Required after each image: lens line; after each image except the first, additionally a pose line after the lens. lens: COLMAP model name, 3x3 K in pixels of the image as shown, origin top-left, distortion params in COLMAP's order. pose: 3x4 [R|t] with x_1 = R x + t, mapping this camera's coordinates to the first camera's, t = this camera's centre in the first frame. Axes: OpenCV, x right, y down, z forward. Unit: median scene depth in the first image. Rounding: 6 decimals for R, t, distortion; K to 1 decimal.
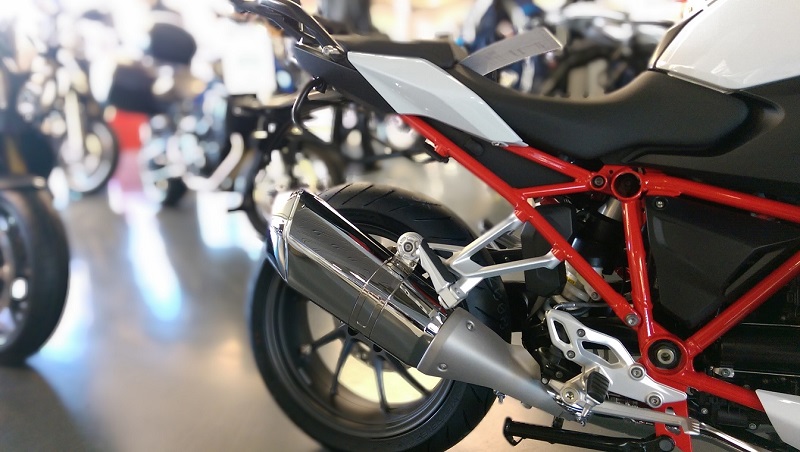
lens RADIAL K [[568.6, 0, 399.7], [0, 568.6, 222.5], [0, 0, 1]] dist [0.050421, -0.058815]
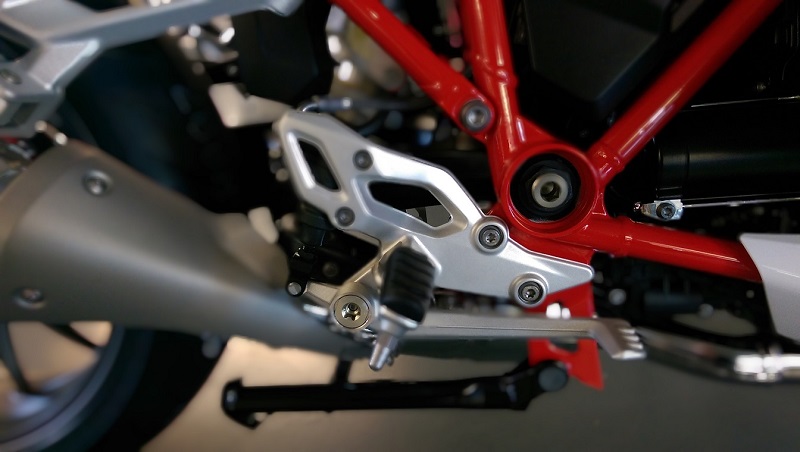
lens RADIAL K [[568.6, 0, 395.6], [0, 568.6, 224.1], [0, 0, 1]] dist [0.050421, -0.058815]
pose [[0.950190, -0.121530, 0.287001, 0.207967], [0.079459, 0.984875, 0.153972, 0.169370], [-0.301373, -0.123497, 0.945475, 0.578313]]
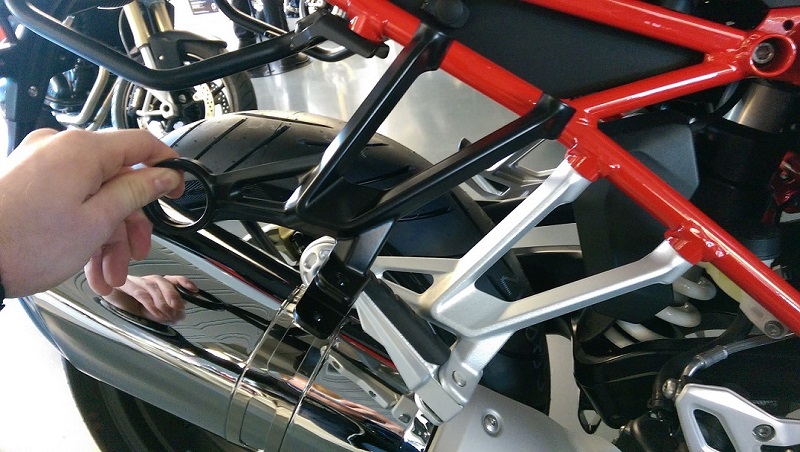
lens RADIAL K [[568.6, 0, 402.1], [0, 568.6, 210.5], [0, 0, 1]] dist [0.050421, -0.058815]
pose [[0.985023, -0.157440, 0.070300, 0.050692], [0.142261, 0.972470, 0.184566, -0.075977], [-0.097422, -0.171801, 0.980303, 0.614369]]
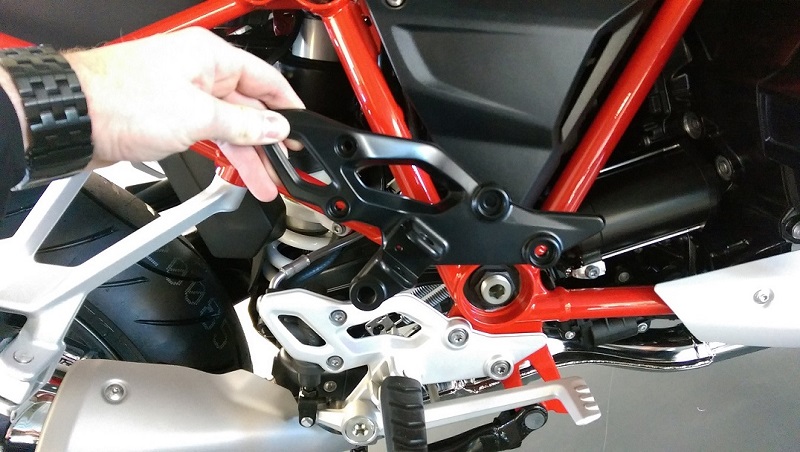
lens RADIAL K [[568.6, 0, 394.5], [0, 568.6, 218.5], [0, 0, 1]] dist [0.050421, -0.058815]
pose [[0.859463, -0.393981, 0.325733, 0.225239], [0.314168, 0.909745, 0.271407, 0.005246], [-0.403263, -0.130929, 0.905669, 0.539575]]
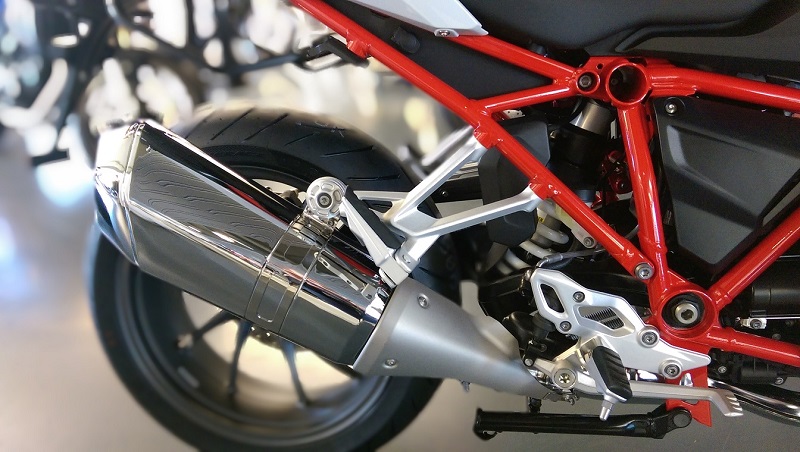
lens RADIAL K [[568.6, 0, 400.6], [0, 568.6, 222.6], [0, 0, 1]] dist [0.050421, -0.058815]
pose [[0.973457, -0.111505, 0.199872, -0.035388], [0.079935, 0.983939, 0.159604, -0.031517], [-0.214459, -0.139391, 0.966736, 0.344828]]
